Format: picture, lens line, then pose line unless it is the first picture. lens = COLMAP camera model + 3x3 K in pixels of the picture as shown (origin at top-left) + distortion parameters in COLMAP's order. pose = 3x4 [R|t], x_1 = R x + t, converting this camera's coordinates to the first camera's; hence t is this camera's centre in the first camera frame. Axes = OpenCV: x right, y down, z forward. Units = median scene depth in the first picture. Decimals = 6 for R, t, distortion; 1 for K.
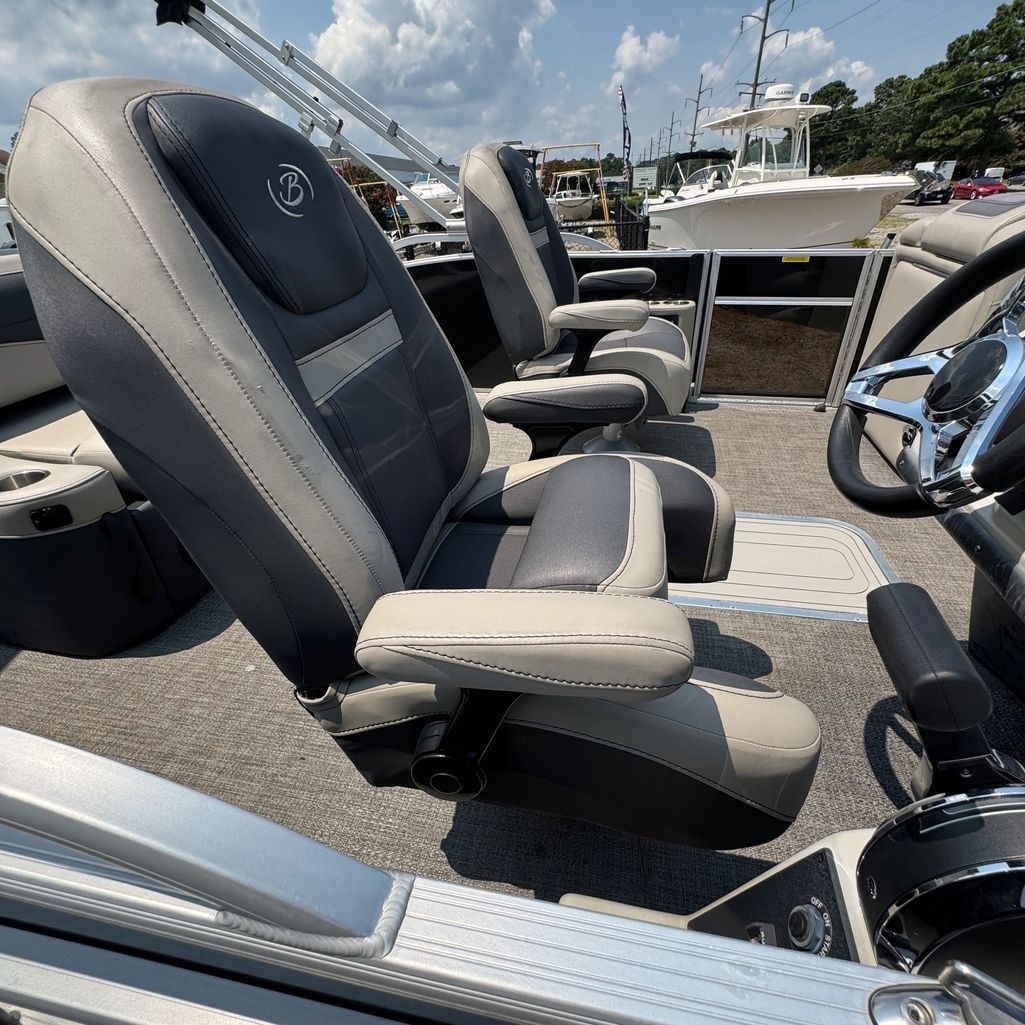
lens RADIAL K [[548.4, 0, 515.2], [0, 548.4, 508.5], [0, 0, 1]] dist [-0.000737, -0.000979]
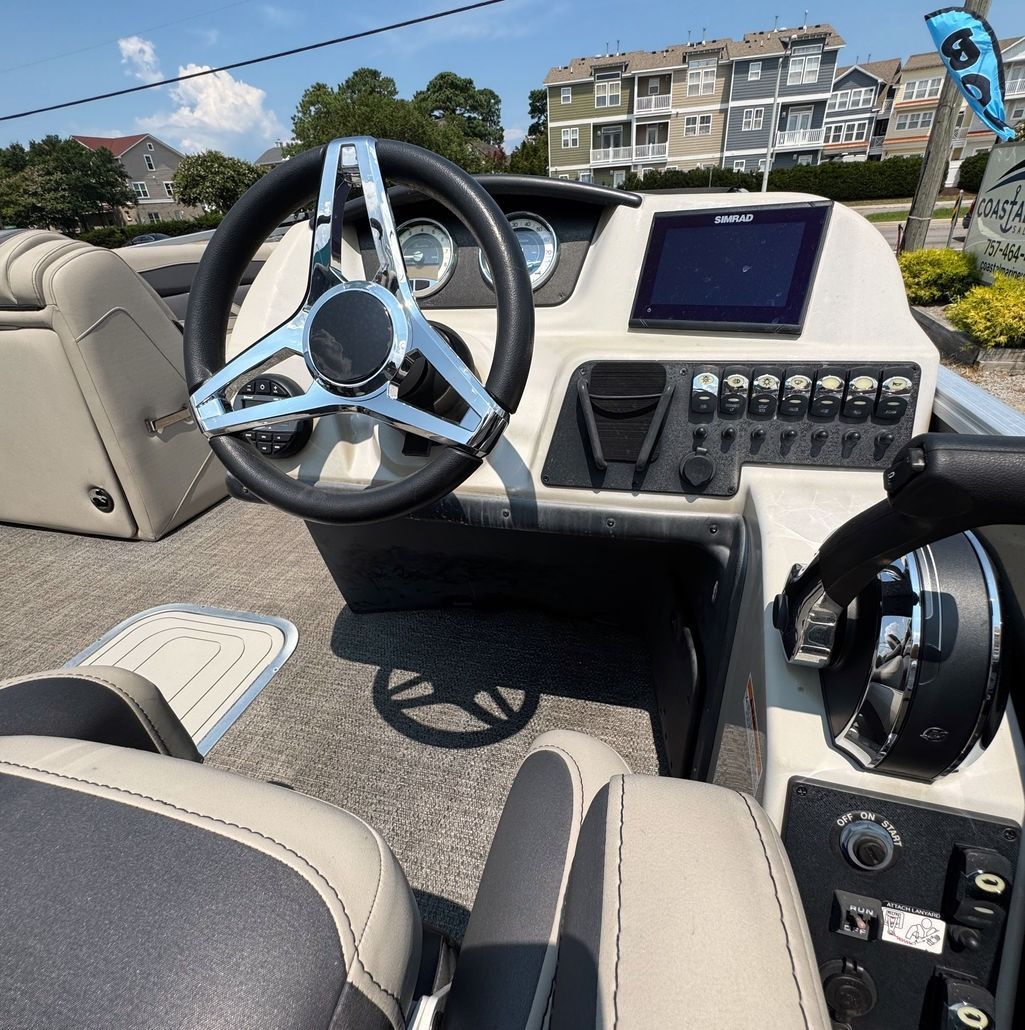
lens RADIAL K [[551.1, 0, 513.4], [0, 551.1, 517.2], [0, 0, 1]] dist [-0.000737, -0.000979]
pose [[0.068079, -0.463429, 0.883515, -0.031485], [0.550678, 0.755906, 0.354062, -0.163304], [-0.831937, 0.462428, 0.306661, 0.570546]]
